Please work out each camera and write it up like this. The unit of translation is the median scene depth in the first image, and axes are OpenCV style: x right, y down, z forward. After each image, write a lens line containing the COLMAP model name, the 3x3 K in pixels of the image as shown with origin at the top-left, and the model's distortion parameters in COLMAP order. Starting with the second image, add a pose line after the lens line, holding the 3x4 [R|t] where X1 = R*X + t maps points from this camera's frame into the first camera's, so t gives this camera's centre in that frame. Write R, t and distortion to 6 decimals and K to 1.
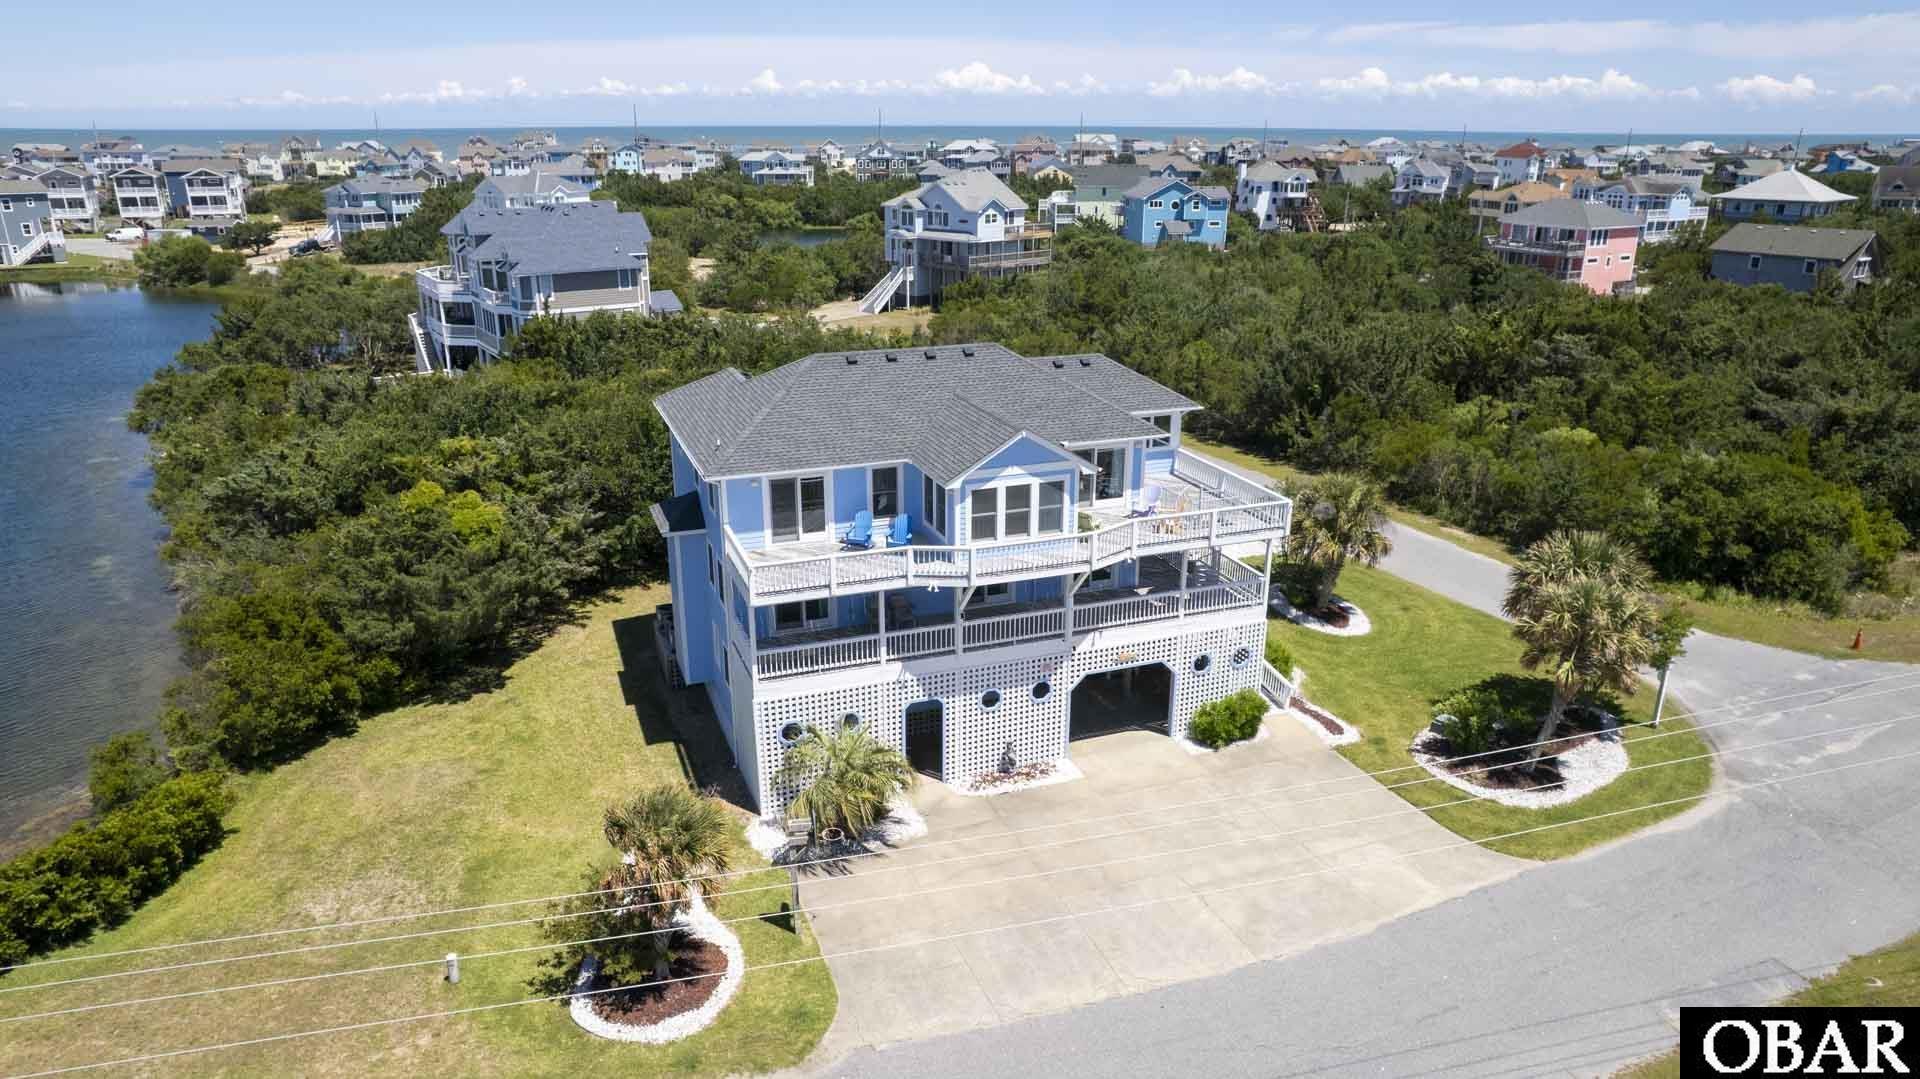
lens RADIAL K [[1232.6, 0, 957.7], [0, 1232.6, 538.1], [0, 0, 1]] dist [-0.081676, 0.072932]
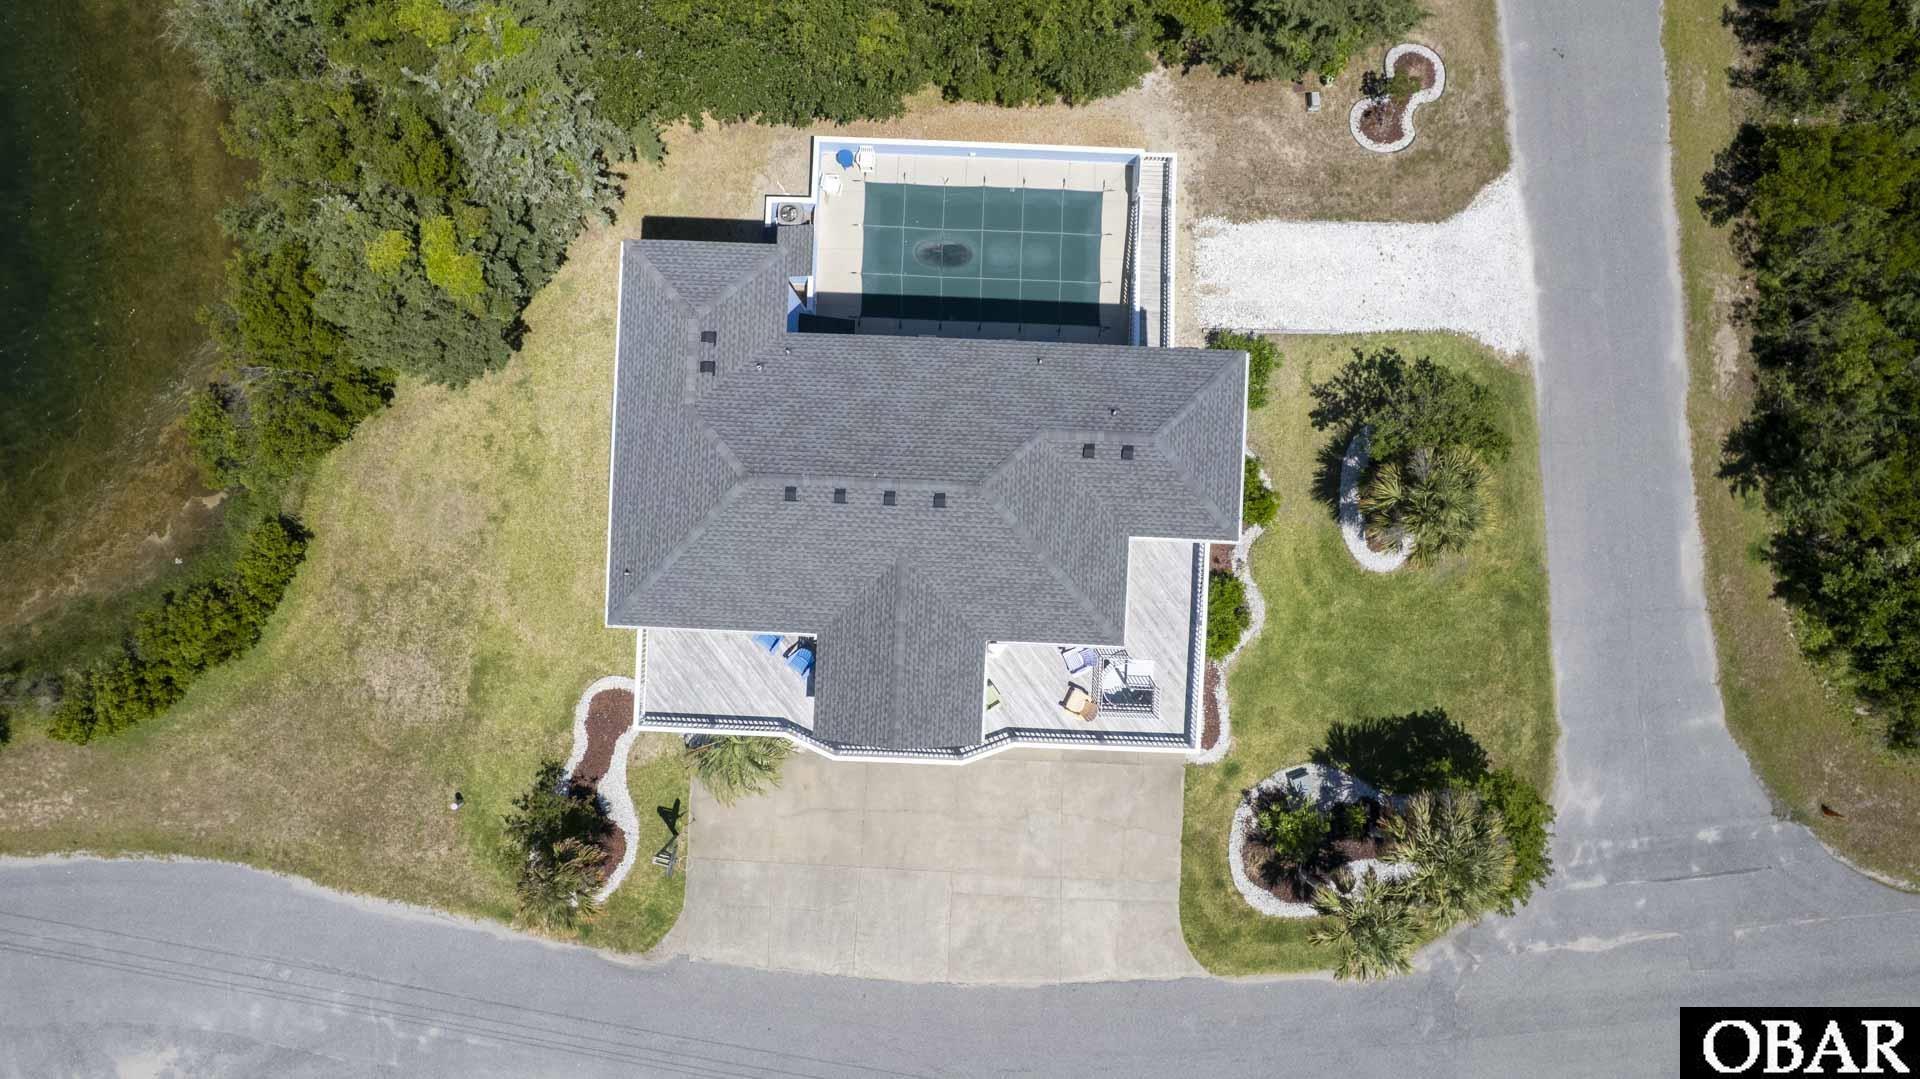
lens RADIAL K [[1232.6, 0, 958.2], [0, 1232.6, 540.2], [0, 0, 1]] dist [-0.081676, 0.072932]
pose [[0.919341, 0.393453, 0.002724, 0.023798], [-0.125141, 0.285827, 0.950075, -0.794125], [0.373031, -0.873784, 0.312009, 0.633215]]
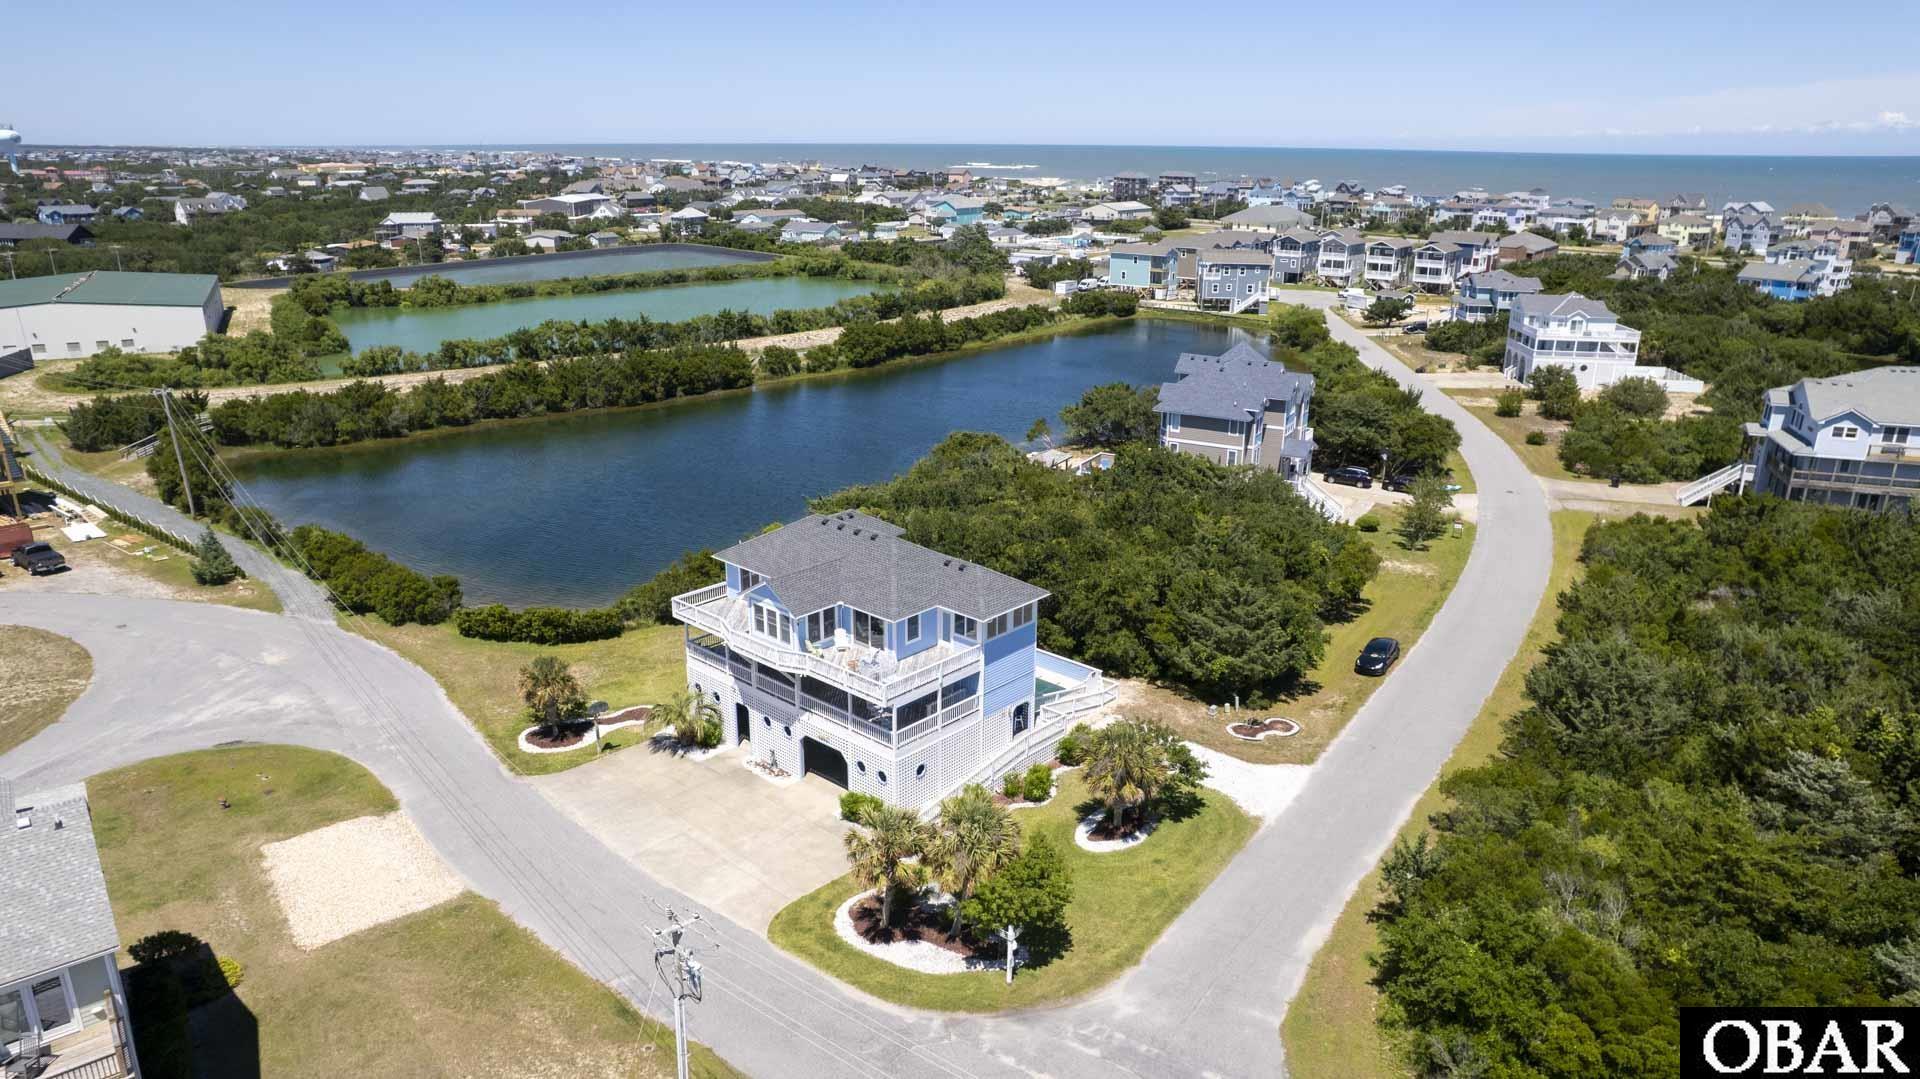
lens RADIAL K [[1232.6, 0, 959.8], [0, 1232.6, 539.3], [0, 0, 1]] dist [-0.081676, 0.072932]
pose [[0.453243, 0.276394, -0.847453, 1.266426], [-0.292288, 0.944232, 0.151634, -0.374643], [0.842104, 0.178973, 0.508753, 0.224059]]
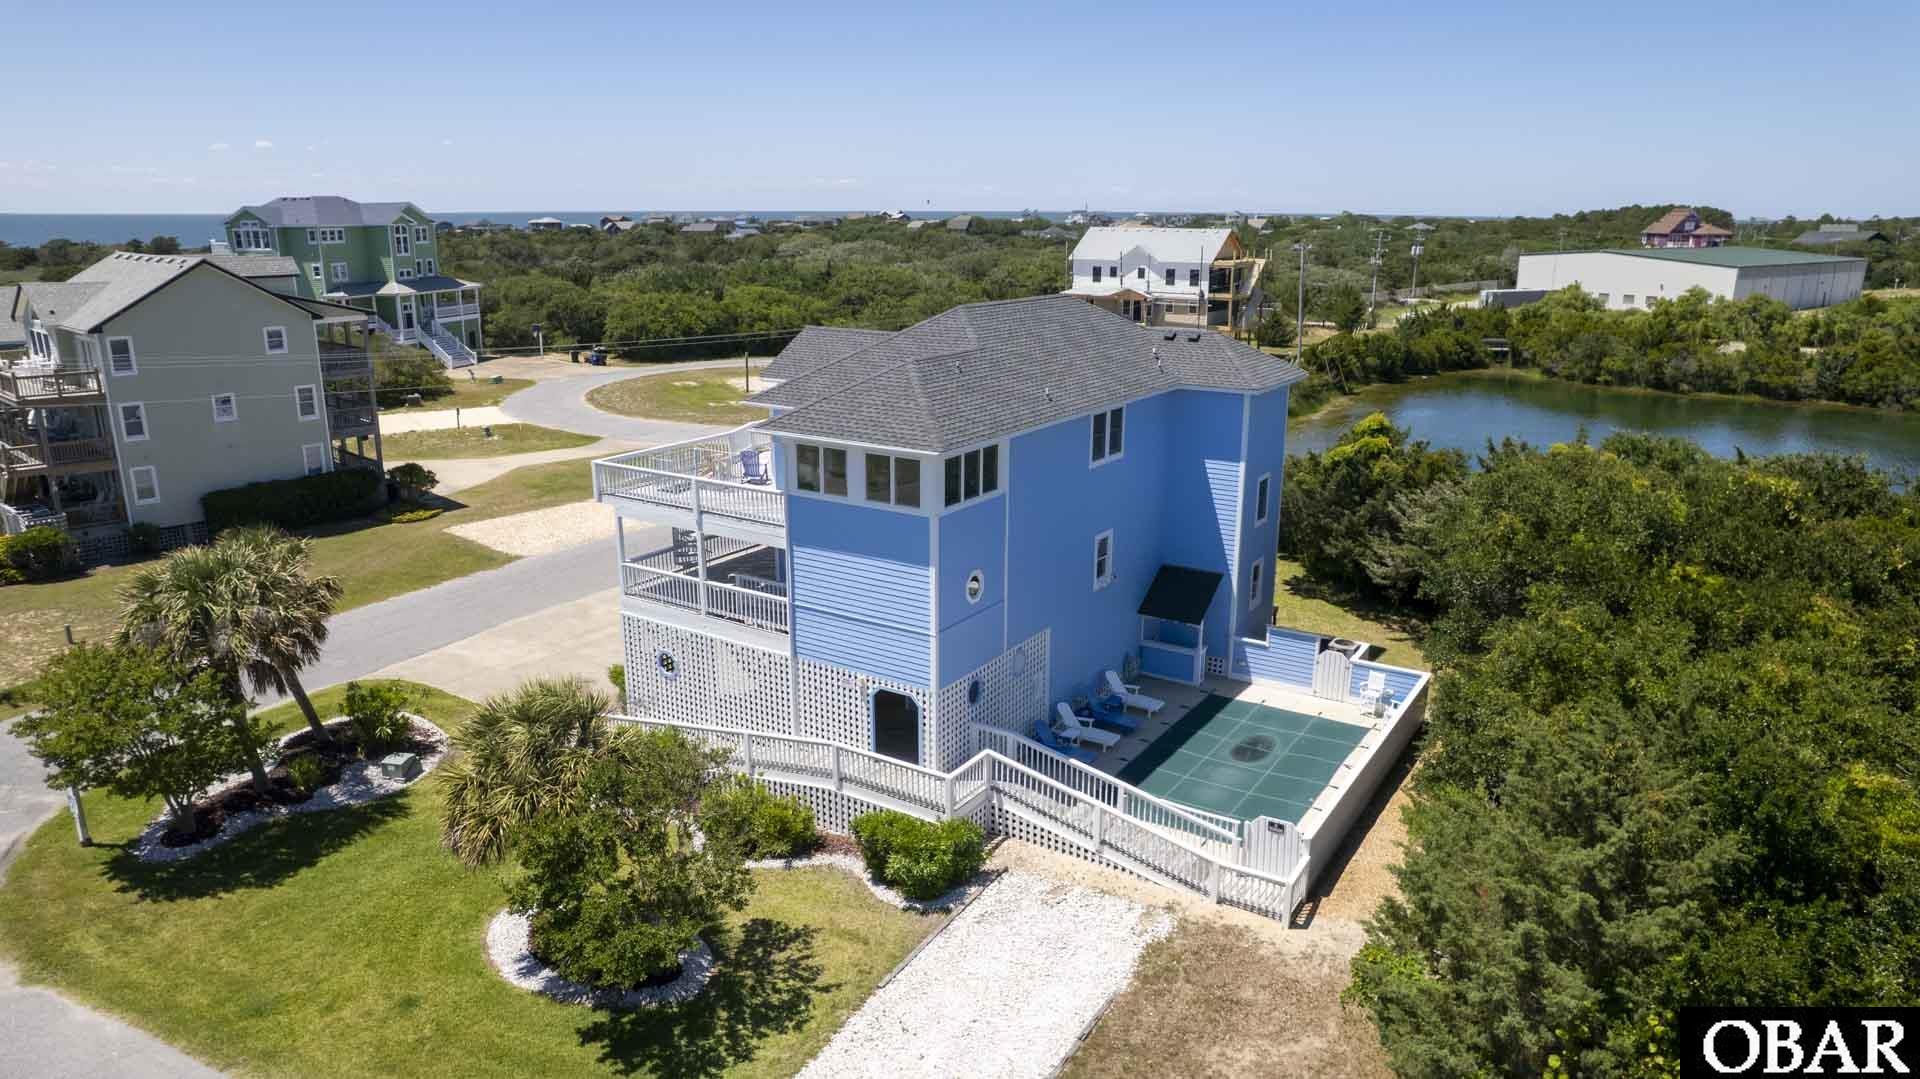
lens RADIAL K [[1232.6, 0, 960.0], [0, 1232.6, 548.1], [0, 0, 1]] dist [-0.081676, 0.072932]
pose [[-0.803536, 0.154075, -0.574970, 0.470595], [-0.196799, 0.842840, 0.500889, -0.385485], [0.561782, 0.515637, -0.646931, 1.432344]]
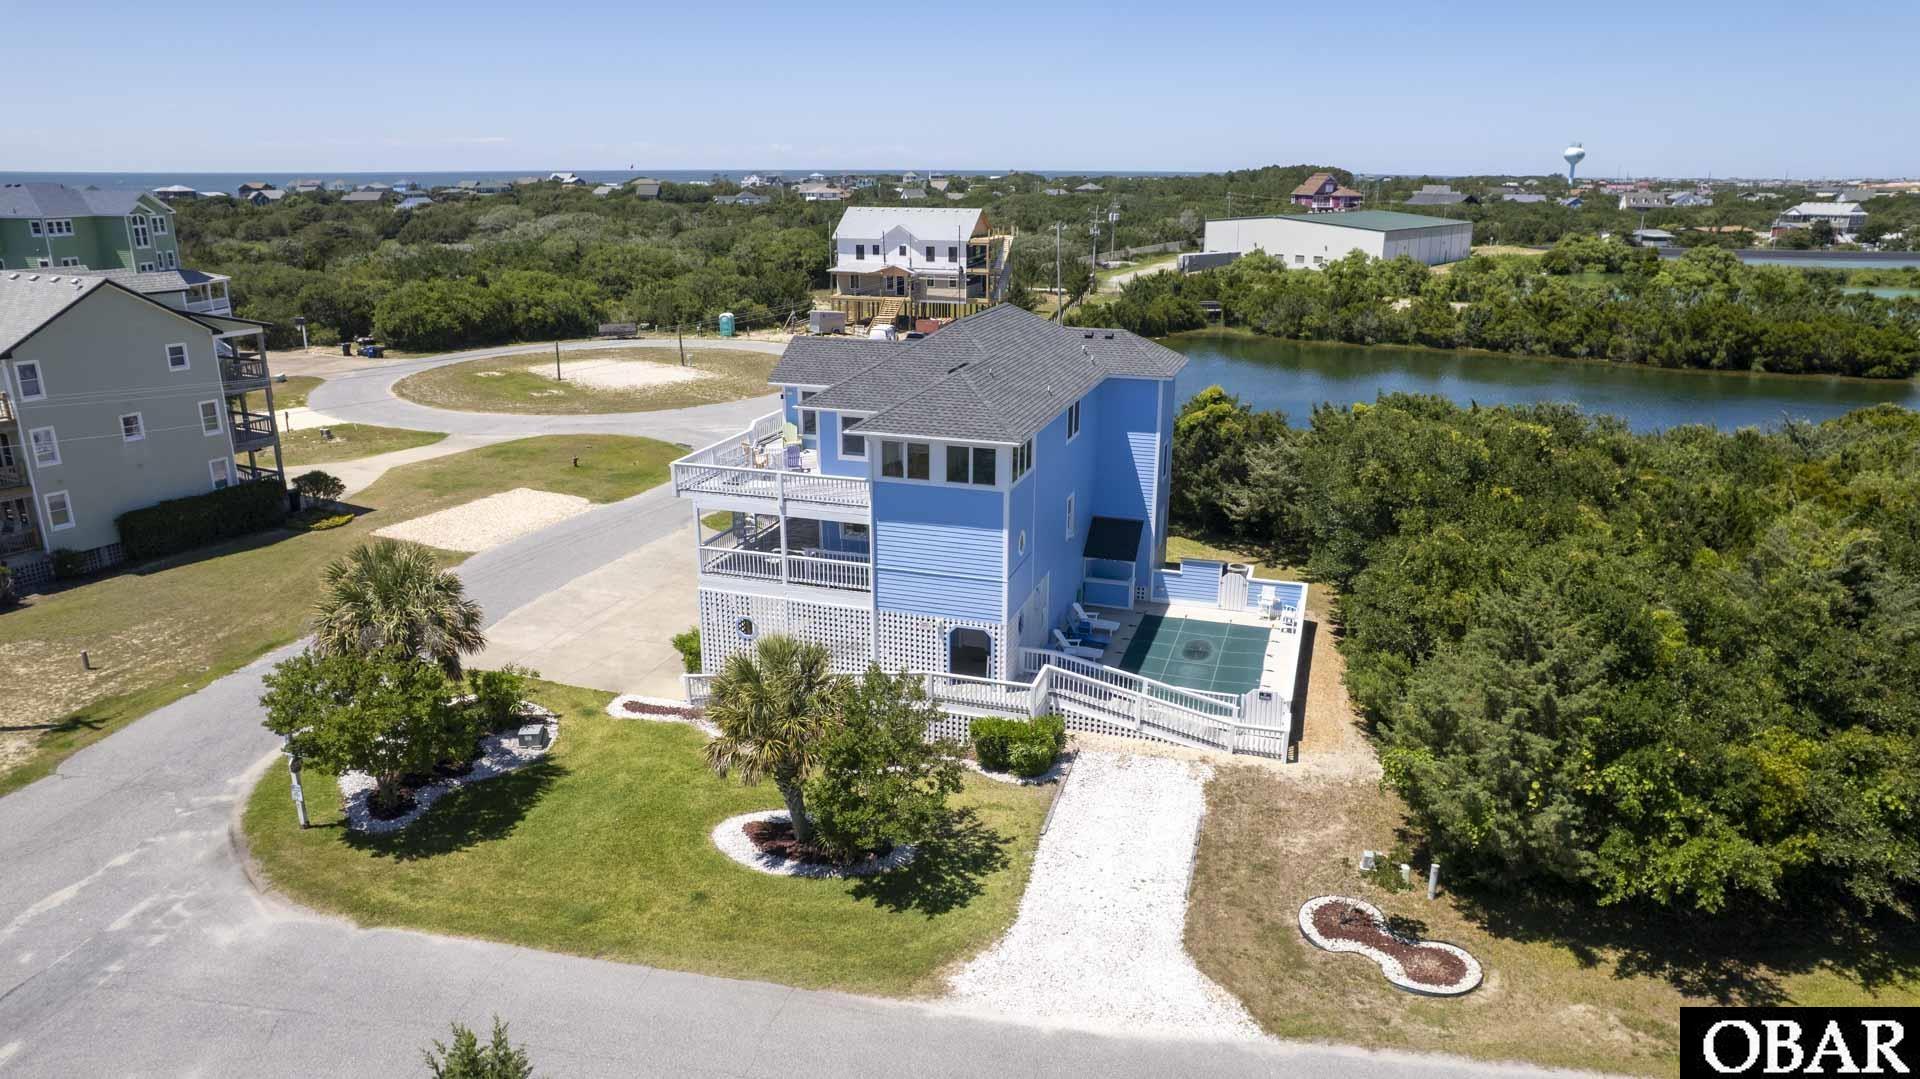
lens RADIAL K [[1232.6, 0, 961.5], [0, 1232.6, 547.9], [0, 0, 1]] dist [-0.081676, 0.072932]
pose [[-0.620461, 0.227891, -0.750395, 0.750568], [-0.258577, 0.843892, 0.470089, -0.428071], [0.740382, 0.485707, -0.464675, 1.392481]]
